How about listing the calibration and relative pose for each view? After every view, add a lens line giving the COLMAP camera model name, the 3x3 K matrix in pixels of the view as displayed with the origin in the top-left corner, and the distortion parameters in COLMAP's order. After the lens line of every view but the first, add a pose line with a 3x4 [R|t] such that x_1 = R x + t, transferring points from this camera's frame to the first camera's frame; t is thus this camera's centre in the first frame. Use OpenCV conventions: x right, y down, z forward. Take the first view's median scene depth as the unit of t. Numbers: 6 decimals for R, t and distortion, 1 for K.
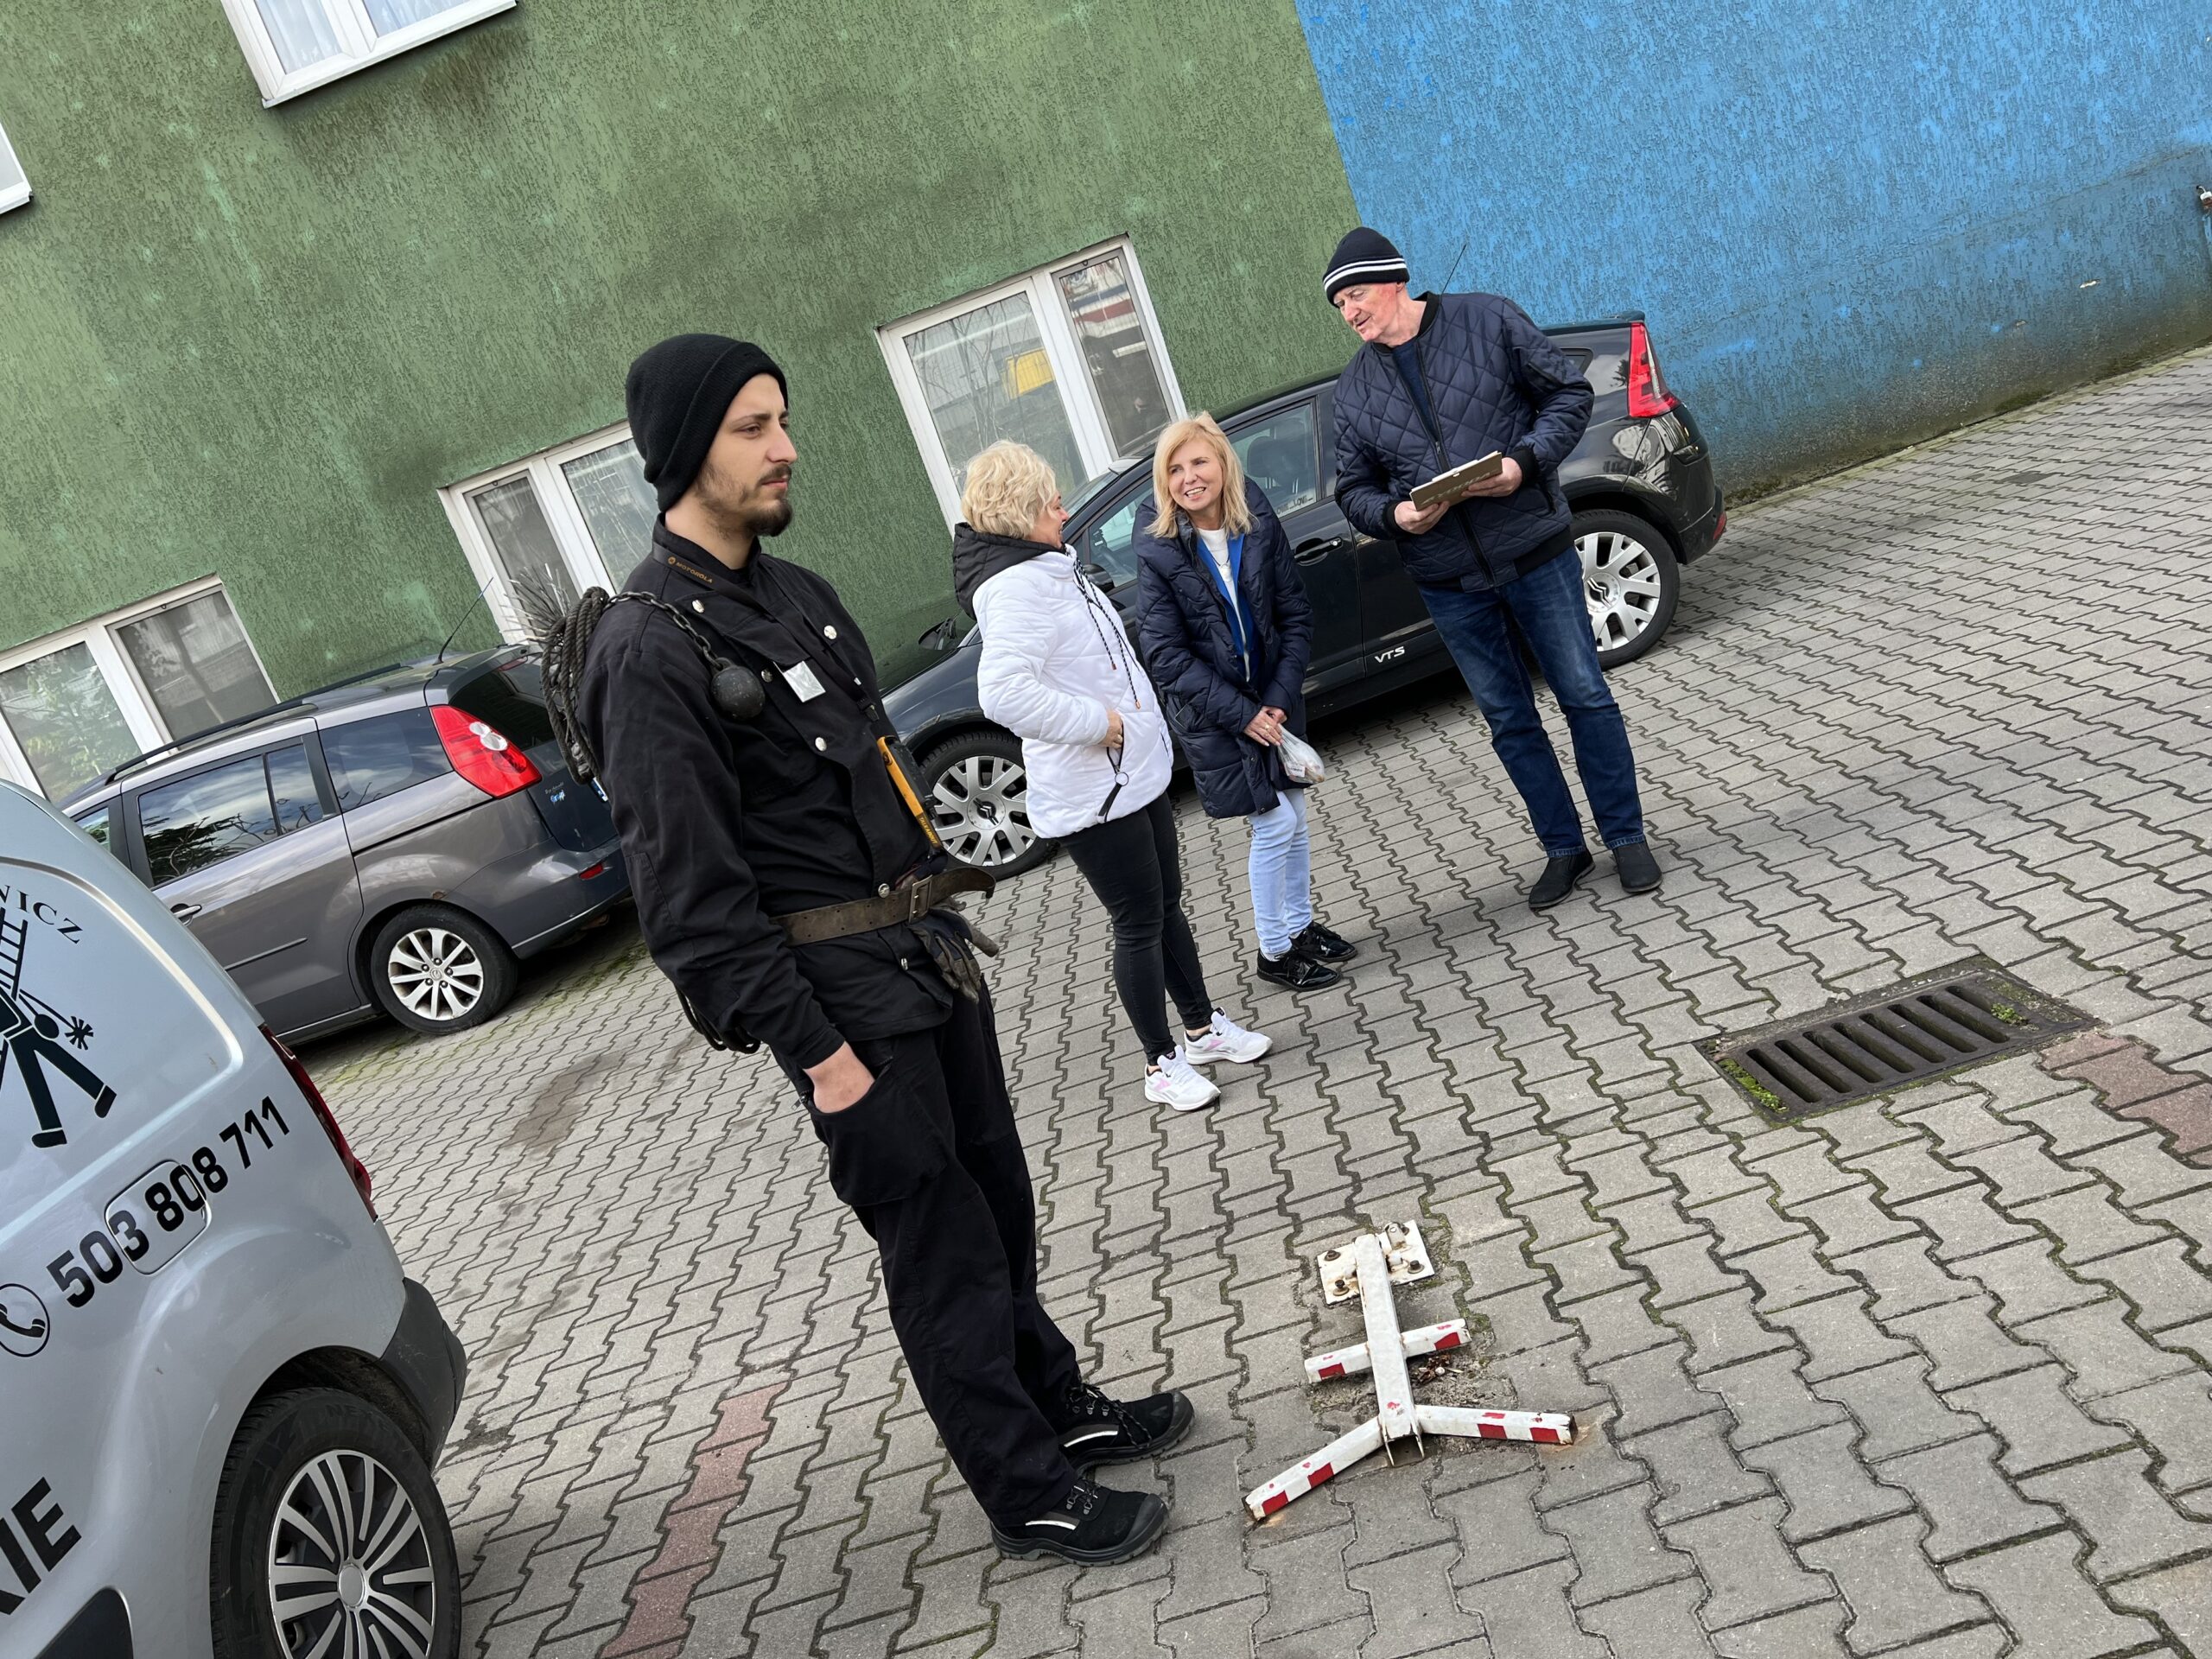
lens RADIAL K [[1665.6, 0, 1108.8], [0, 1665.6, 841.8], [0, 0, 1]] dist [0.052147, -0.050761]
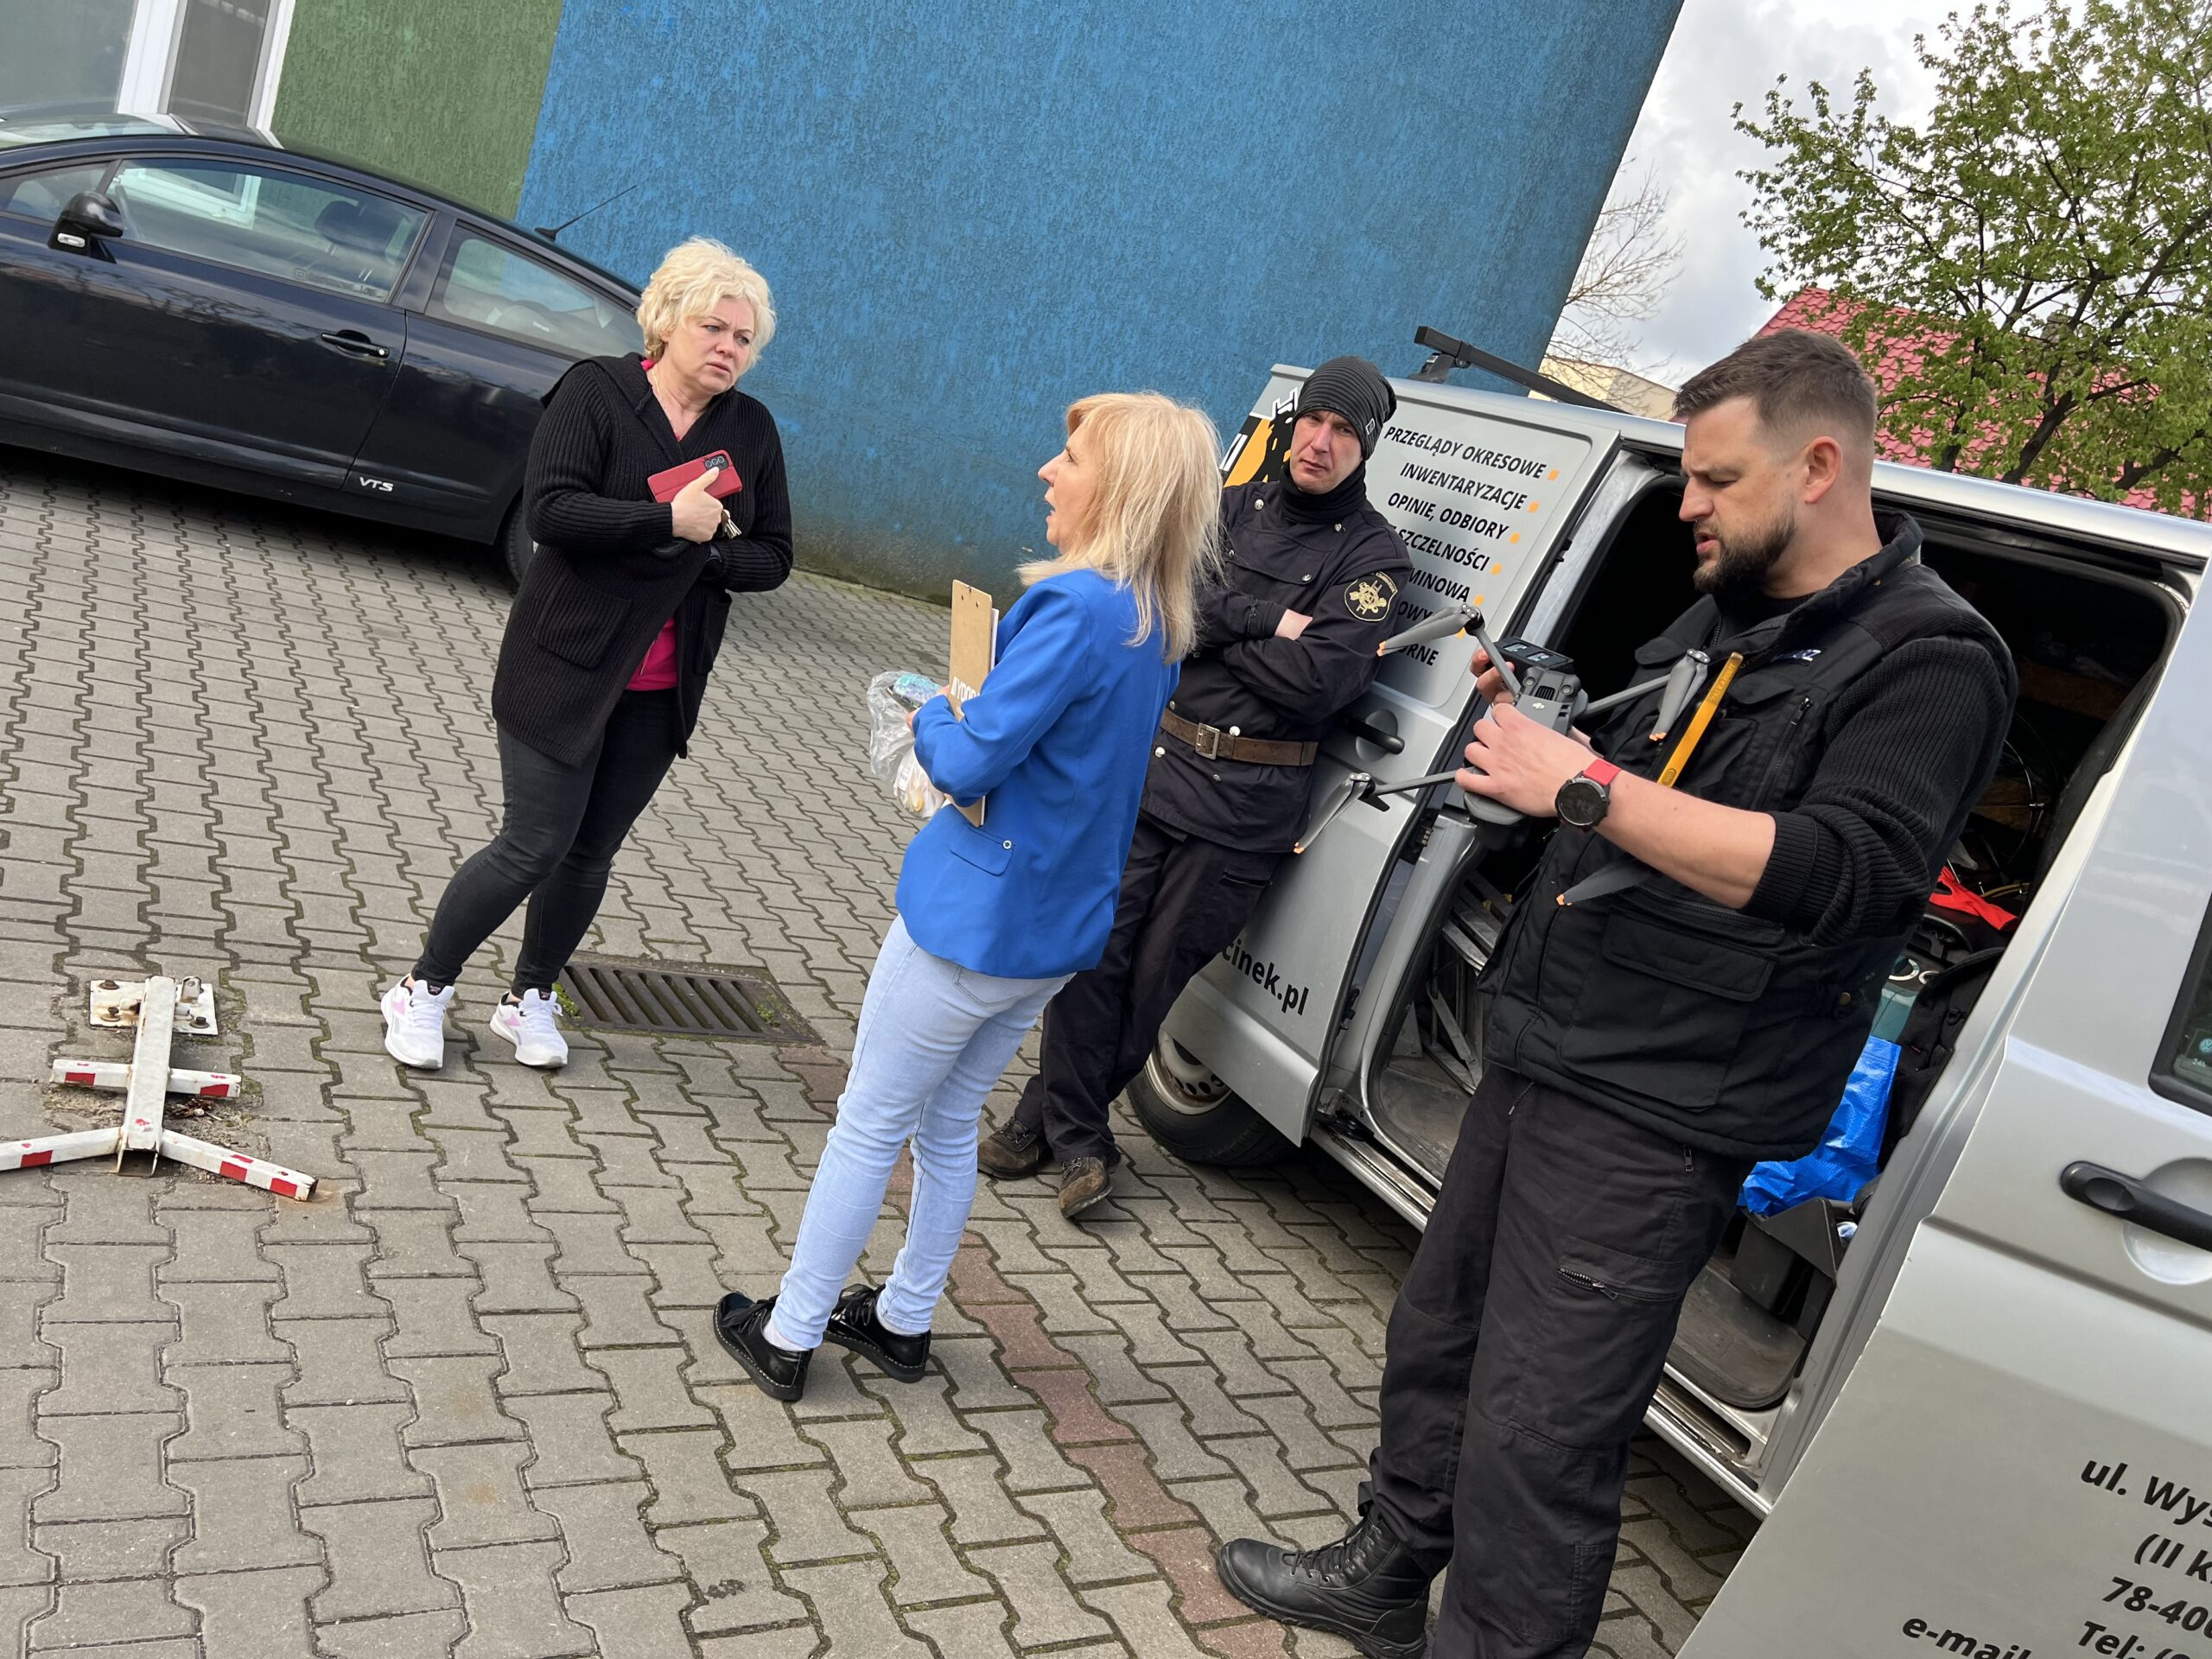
lens RADIAL K [[1665.6, 0, 1096.0], [0, 1665.6, 843.4], [0, 0, 1]] dist [0.052147, -0.050761]
pose [[0.667316, 0.433136, 0.605874, -0.129699], [-0.440918, 0.885375, -0.147319, 0.075593], [-0.600235, -0.168832, 0.781802, -0.112252]]
